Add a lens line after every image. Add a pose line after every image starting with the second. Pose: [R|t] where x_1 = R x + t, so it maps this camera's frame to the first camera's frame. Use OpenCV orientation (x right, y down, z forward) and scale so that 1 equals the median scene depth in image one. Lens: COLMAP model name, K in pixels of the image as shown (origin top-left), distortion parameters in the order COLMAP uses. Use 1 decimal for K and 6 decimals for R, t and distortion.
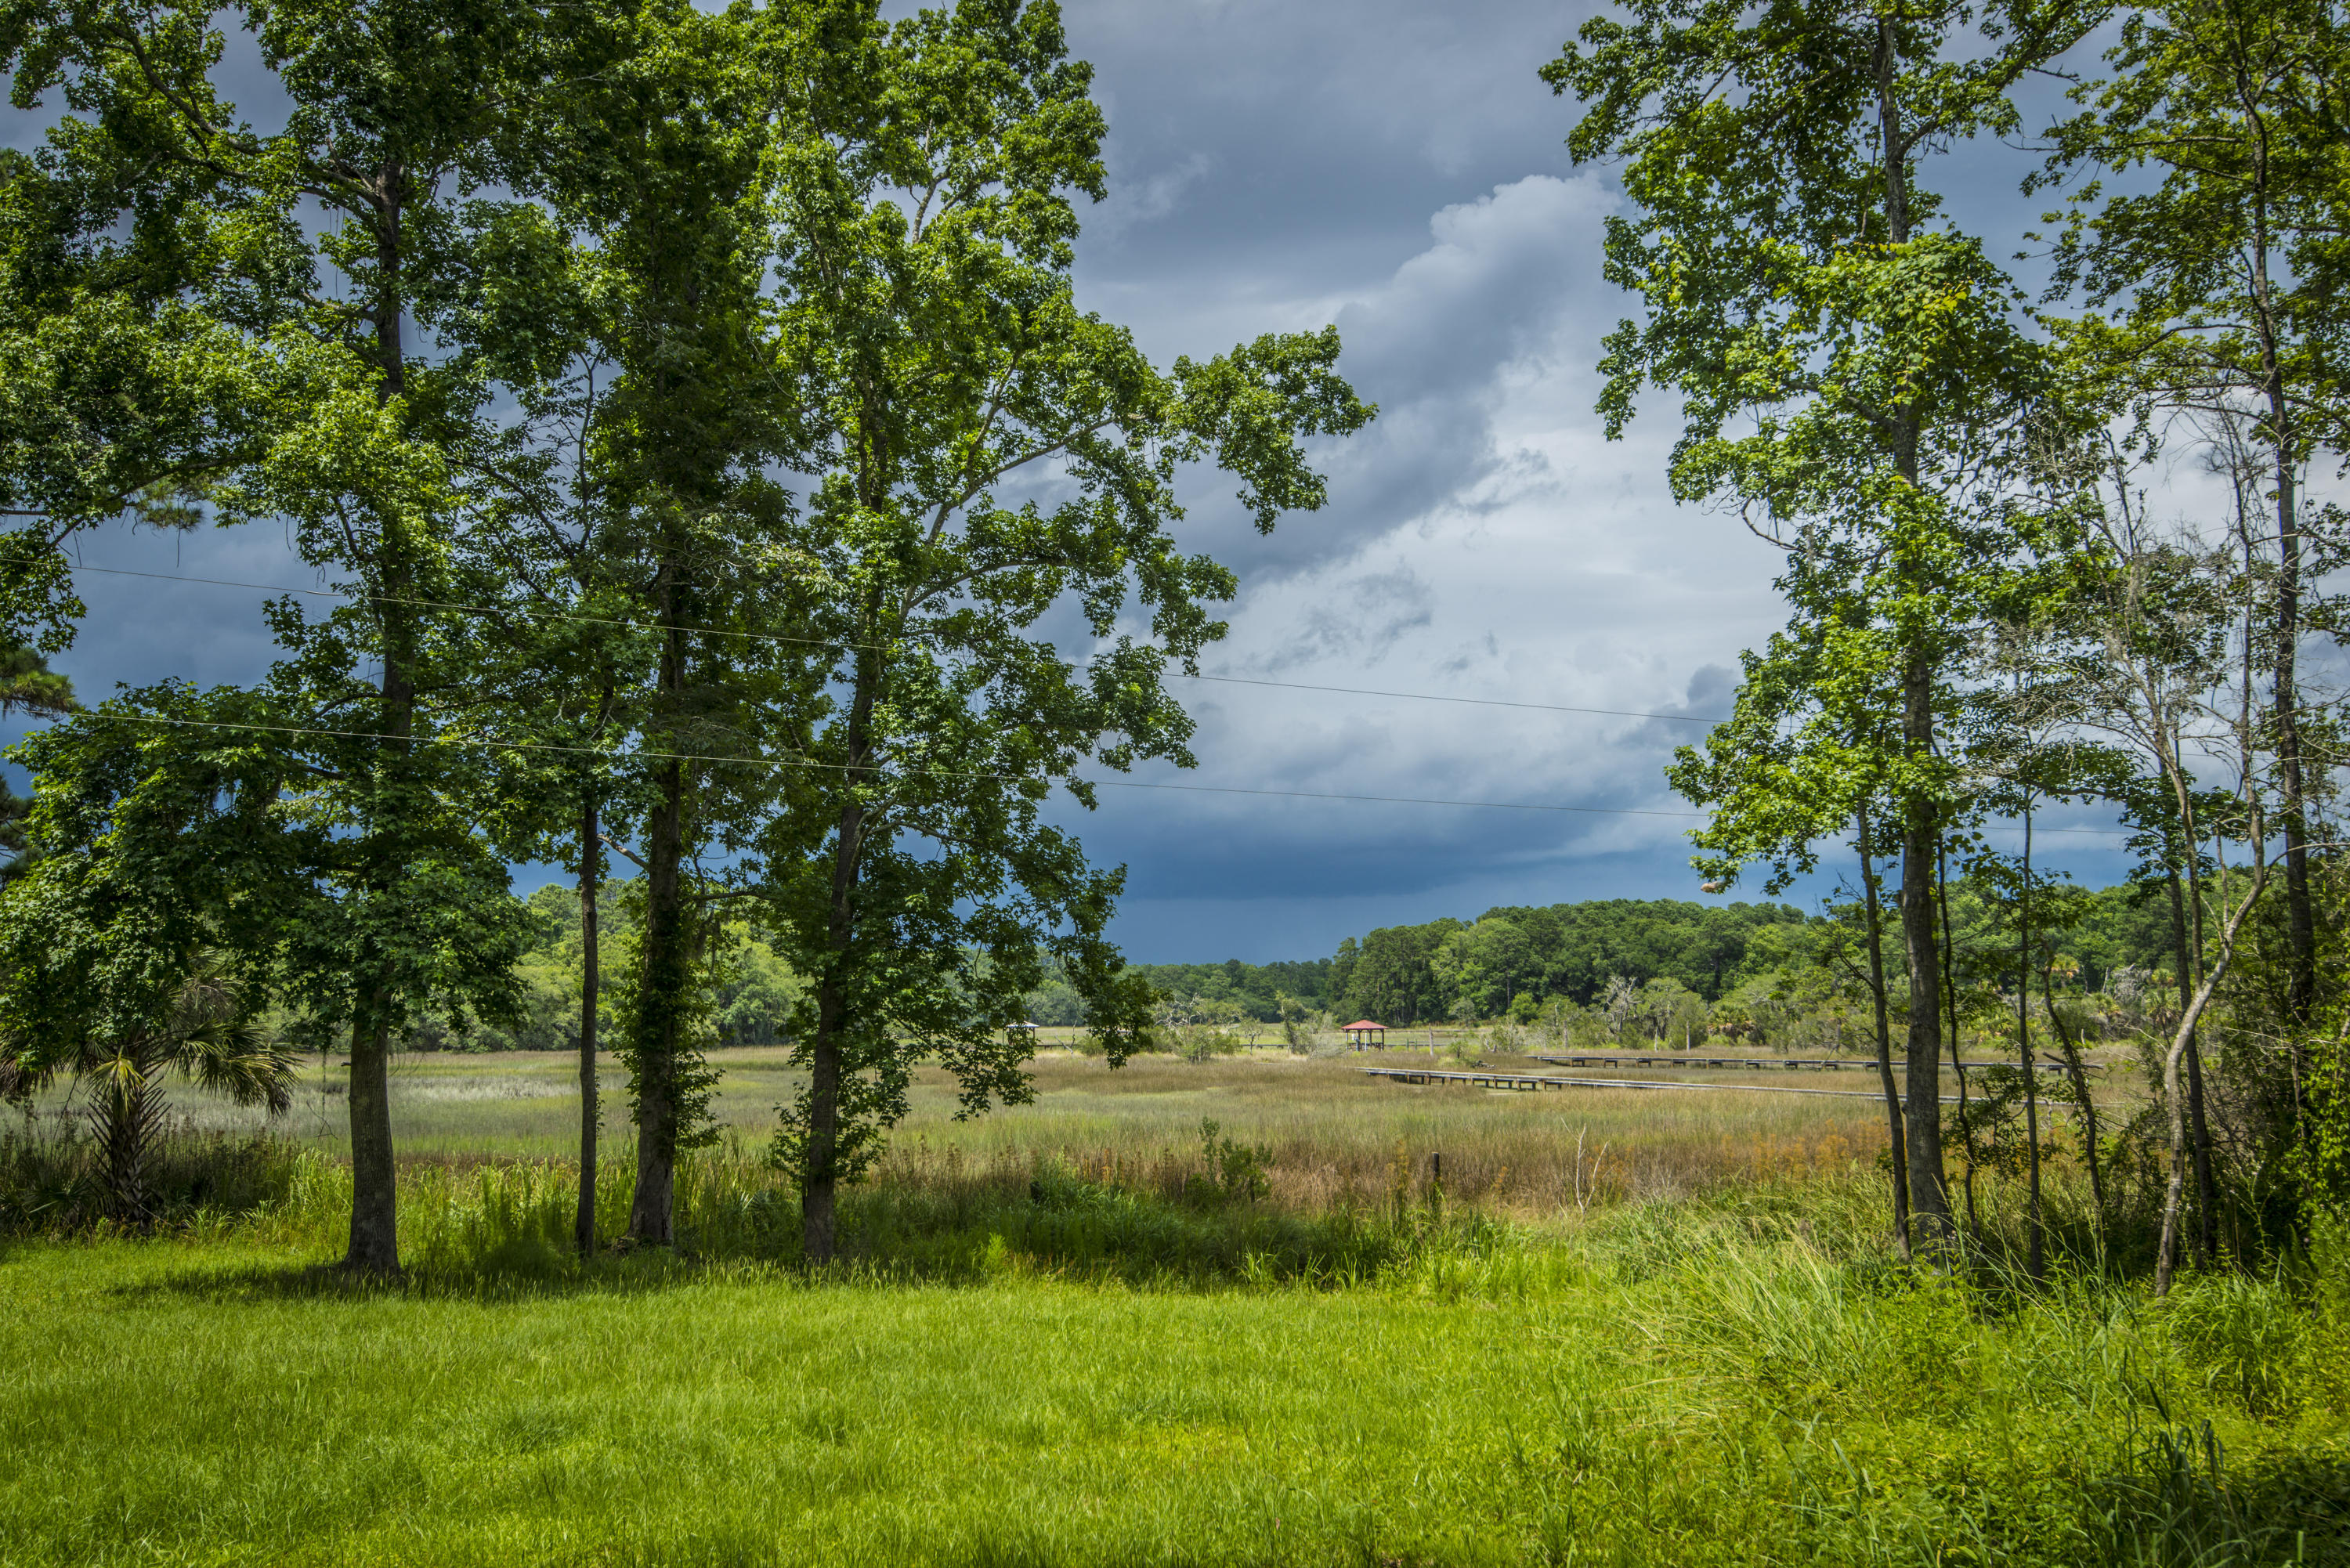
lens RADIAL K [[2284.4, 0, 1167.0], [0, 2284.4, 773.2], [0, 0, 1]] dist [0.029450, 0.000000]
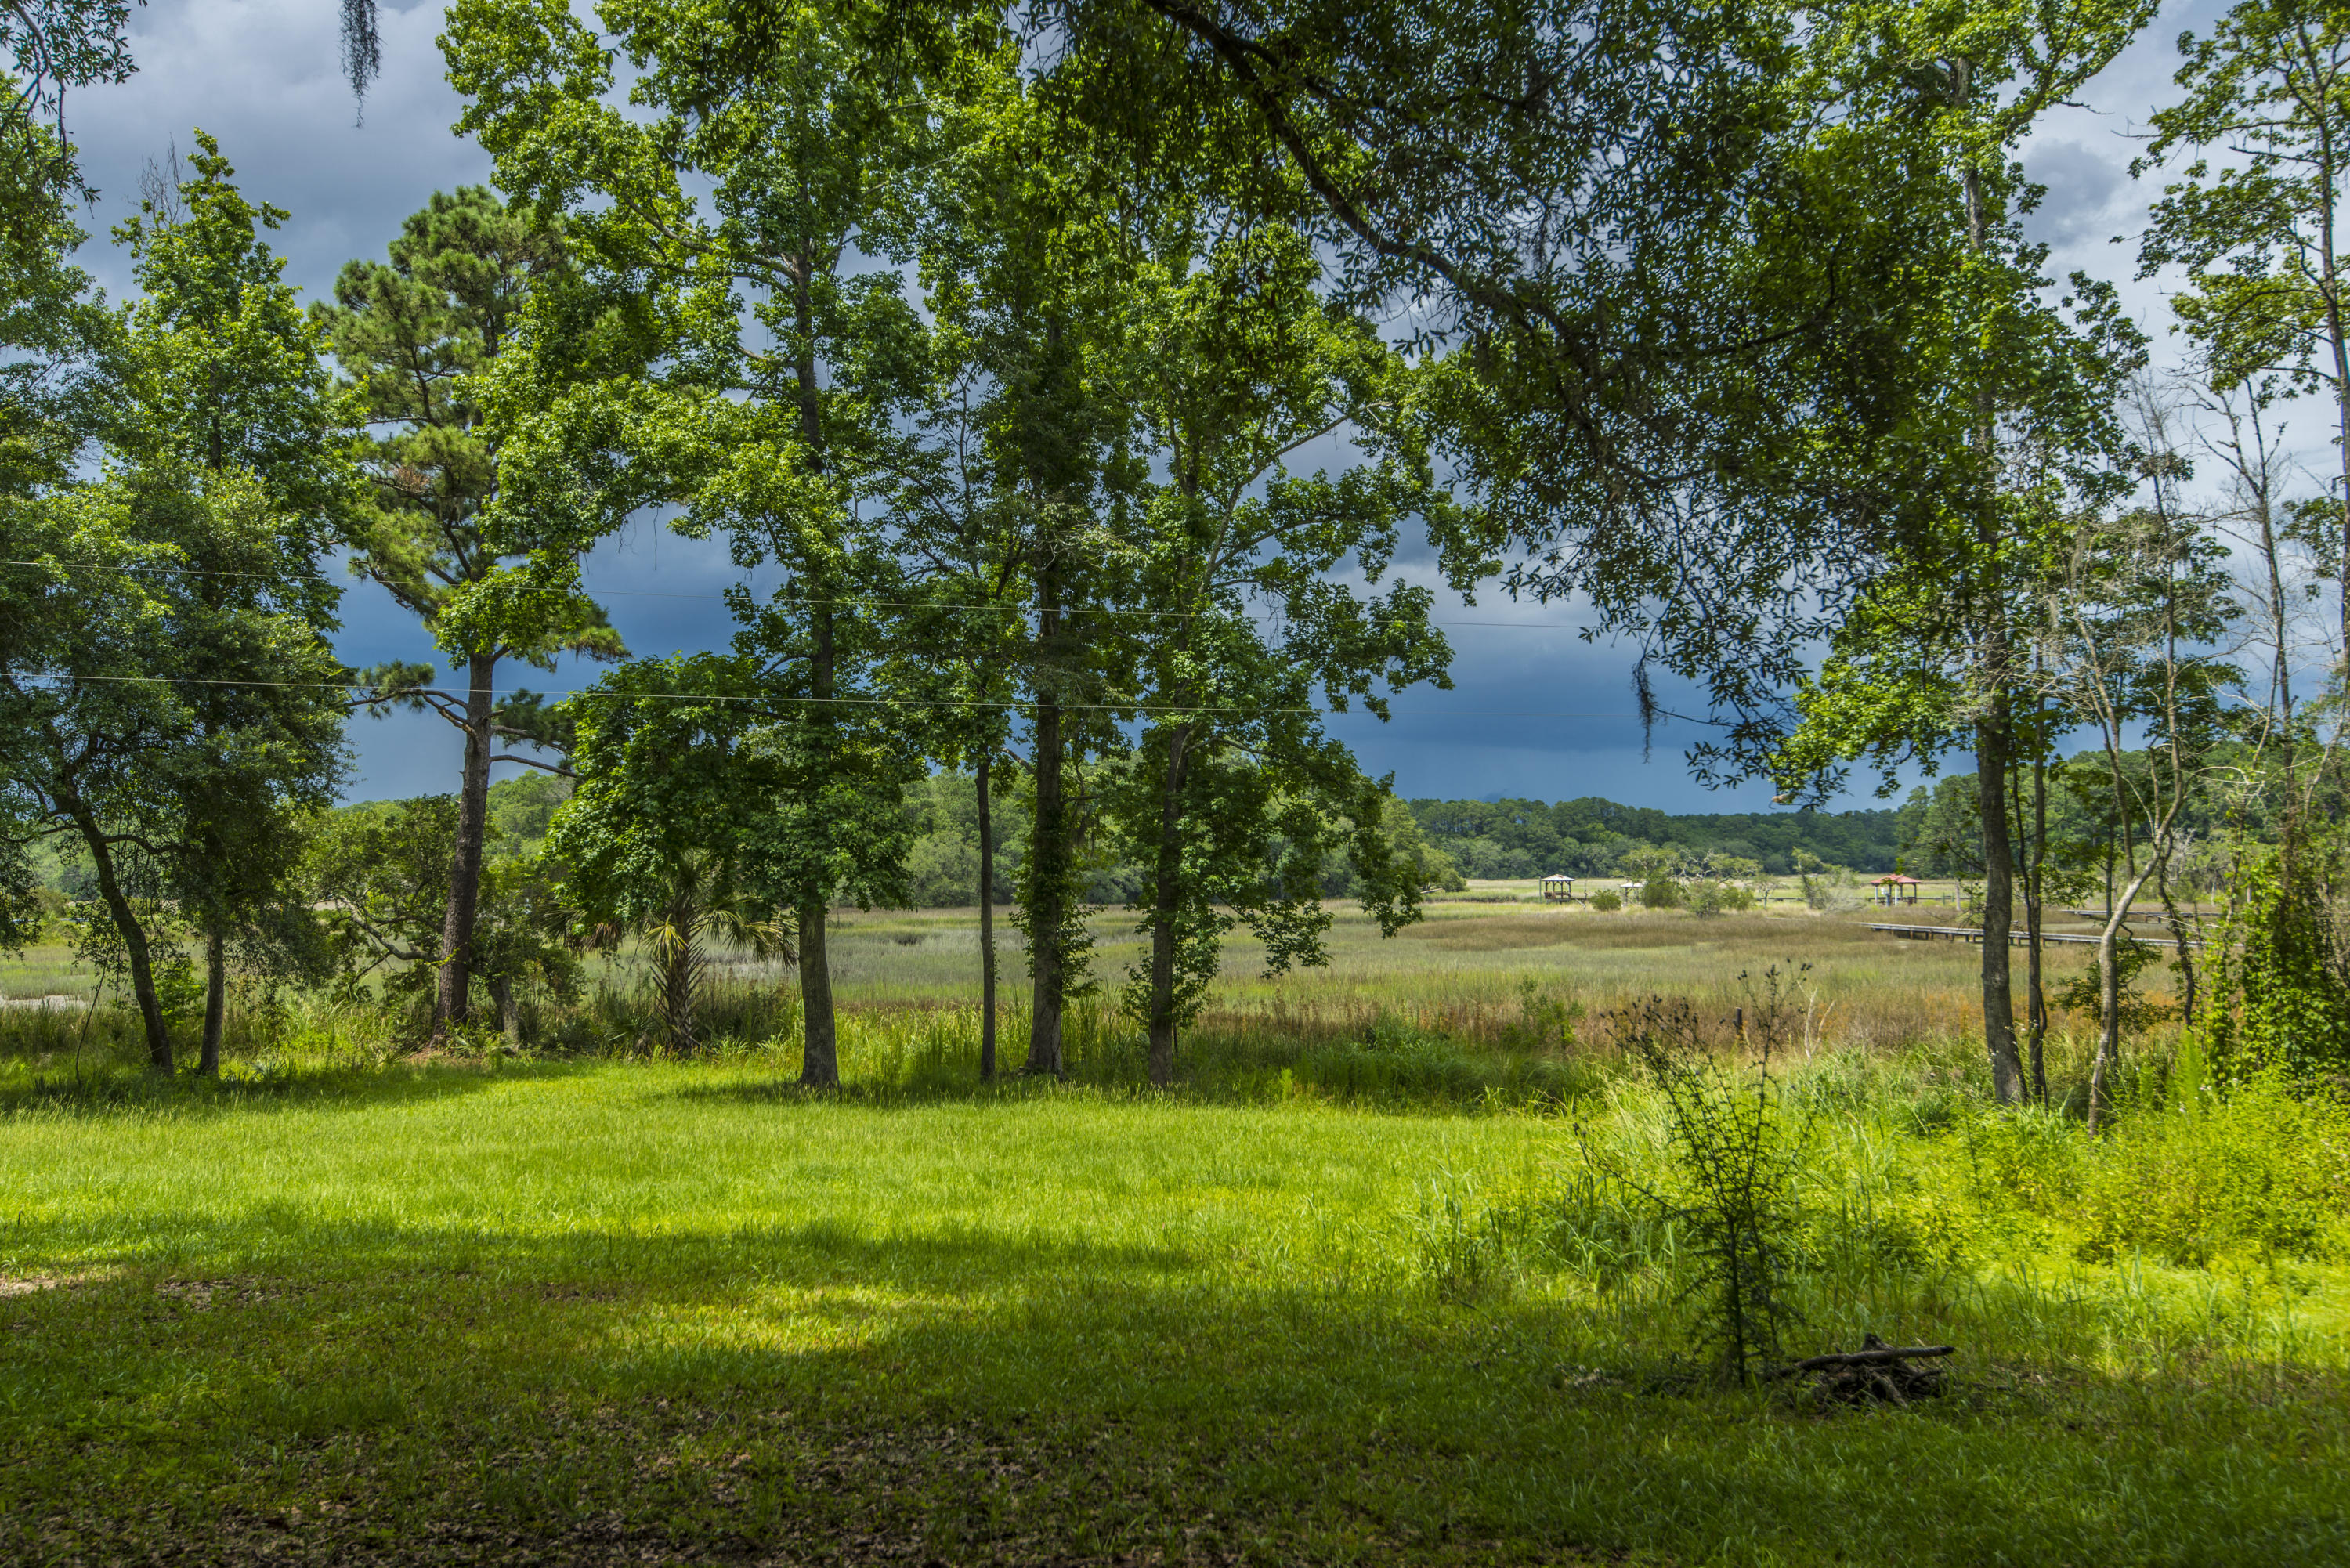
lens RADIAL K [[2284.4, 0, 1166.6], [0, 2284.4, 794.4], [0, 0, 1]] dist [0.029450, 0.000000]
pose [[0.969457, -0.012538, -0.244942, 0.171119], [0.030755, 0.997024, 0.070688, -0.039448], [0.243327, -0.076062, 0.966957, -0.220166]]
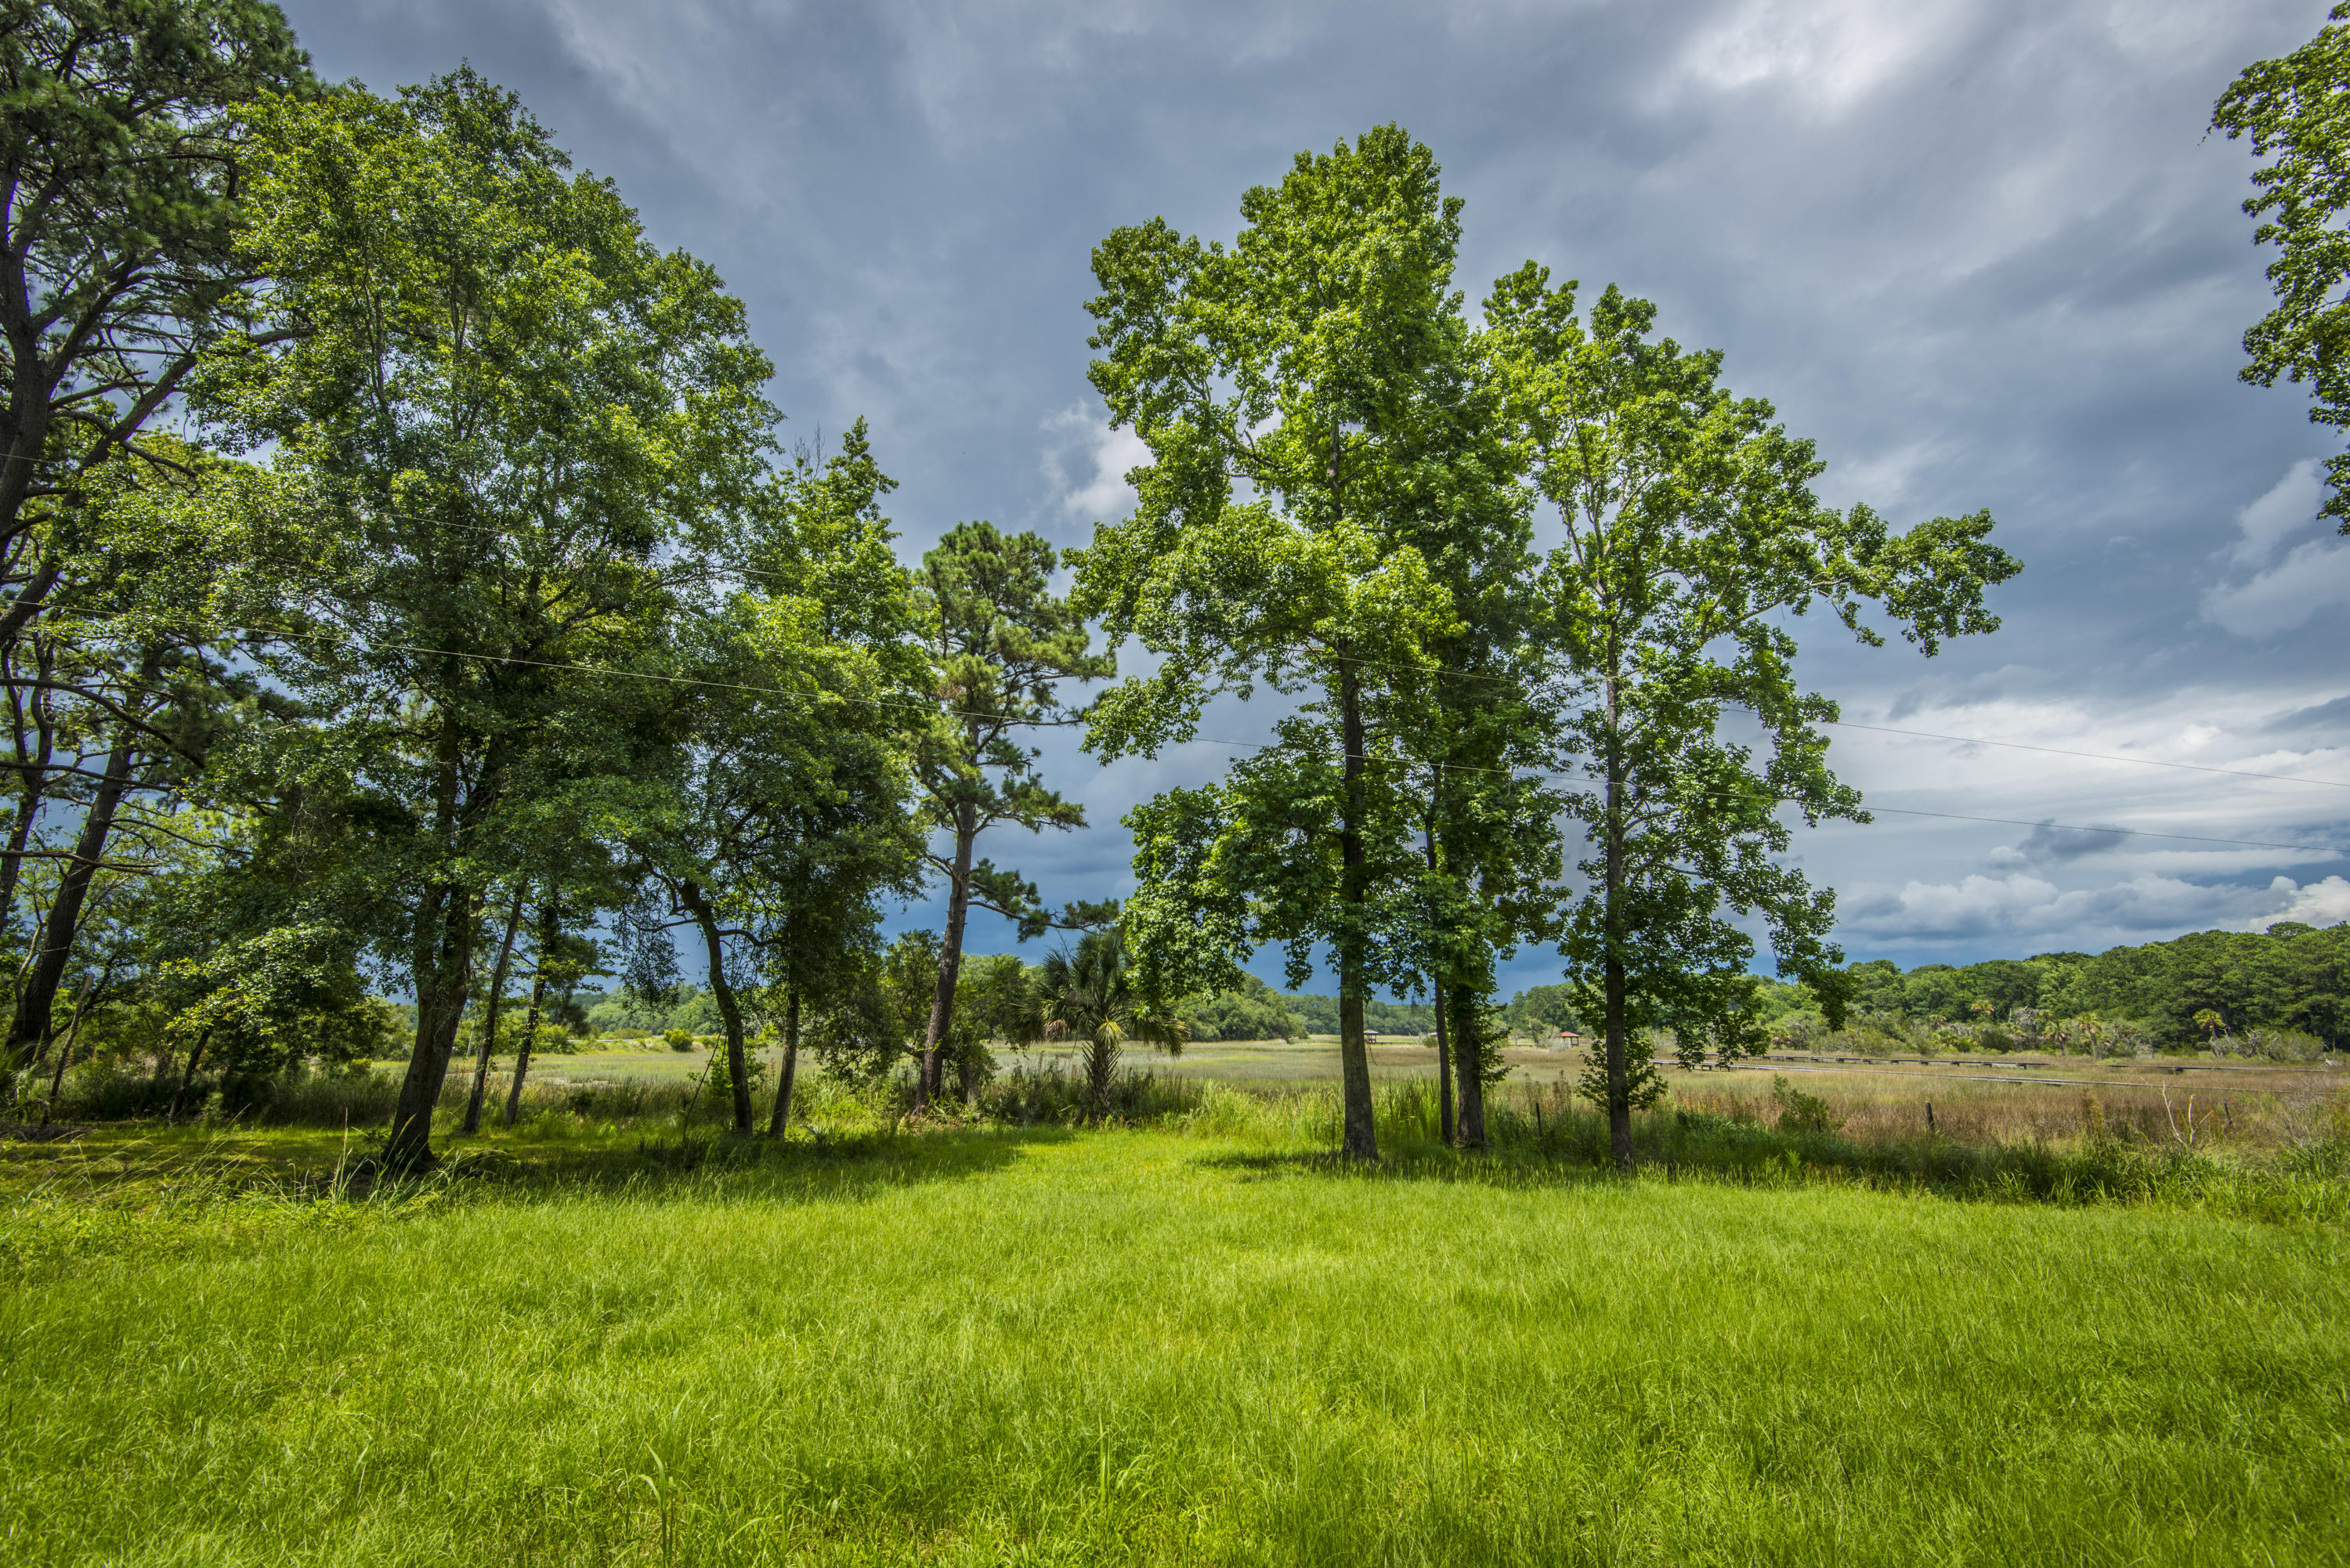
lens RADIAL K [[1067.1, 0, 1170.3], [0, 1067.1, 776.0], [0, 0, 1]] dist [0.032368, -0.014708]
pose [[0.977214, -0.036747, -0.209051, -0.295868], [0.009955, 0.991751, -0.127796, 0.054525], [0.212023, 0.122803, 0.969518, 0.253031]]
